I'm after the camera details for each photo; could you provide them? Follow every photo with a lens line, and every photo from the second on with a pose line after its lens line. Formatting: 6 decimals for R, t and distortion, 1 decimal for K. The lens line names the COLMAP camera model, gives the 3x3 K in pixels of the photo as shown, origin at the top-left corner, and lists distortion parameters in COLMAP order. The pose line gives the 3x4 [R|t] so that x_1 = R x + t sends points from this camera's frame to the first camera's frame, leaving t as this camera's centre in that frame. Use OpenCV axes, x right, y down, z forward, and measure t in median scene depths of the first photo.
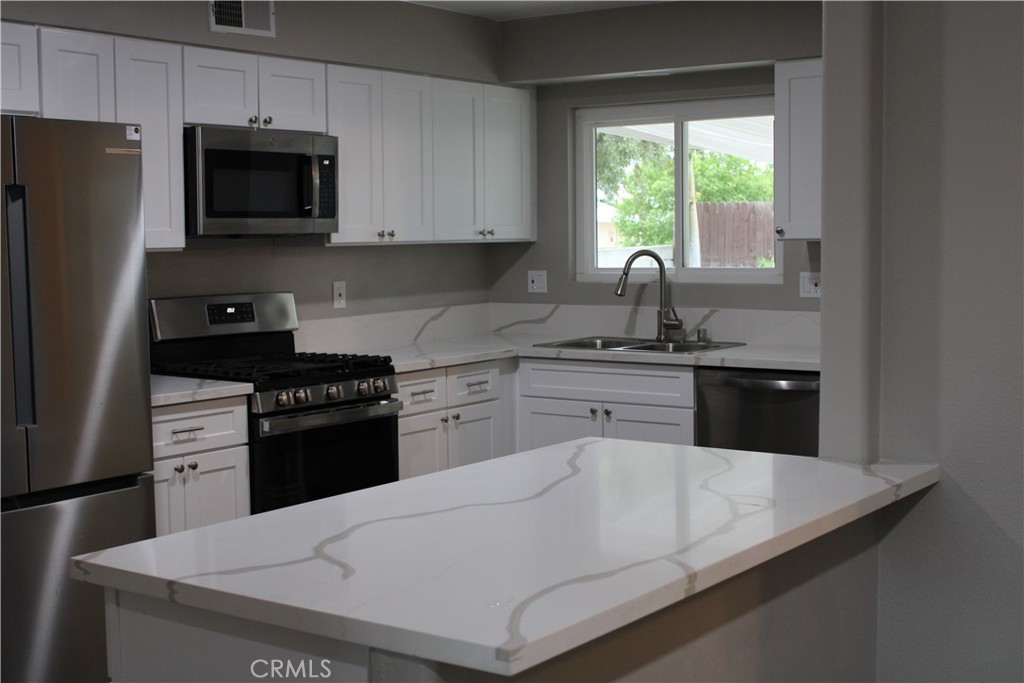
lens RADIAL K [[1368.3, 0, 512.0], [0, 1368.3, 341.5], [0, 0, 1]] dist [-0.060728, 0.074149]
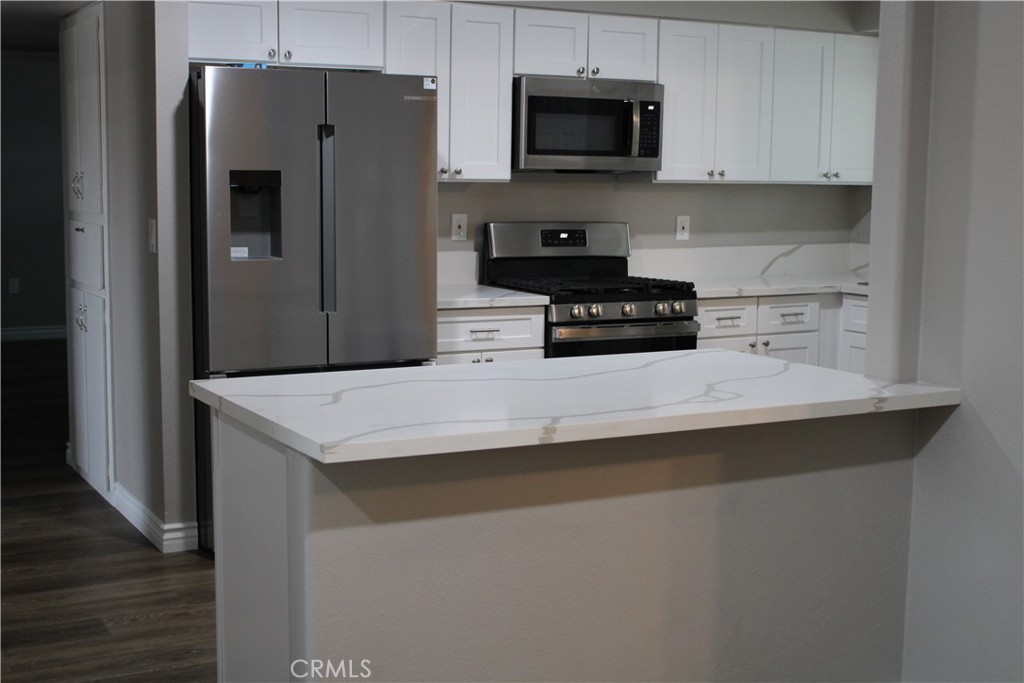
lens RADIAL K [[1368.3, 0, 512.0], [0, 1368.3, 341.5], [0, 0, 1]] dist [-0.060728, 0.074149]
pose [[0.904911, 0.071578, -0.419538, 0.250202], [-0.055135, 0.997165, 0.051204, 0.009806], [0.422014, -0.023204, 0.906292, -0.073855]]
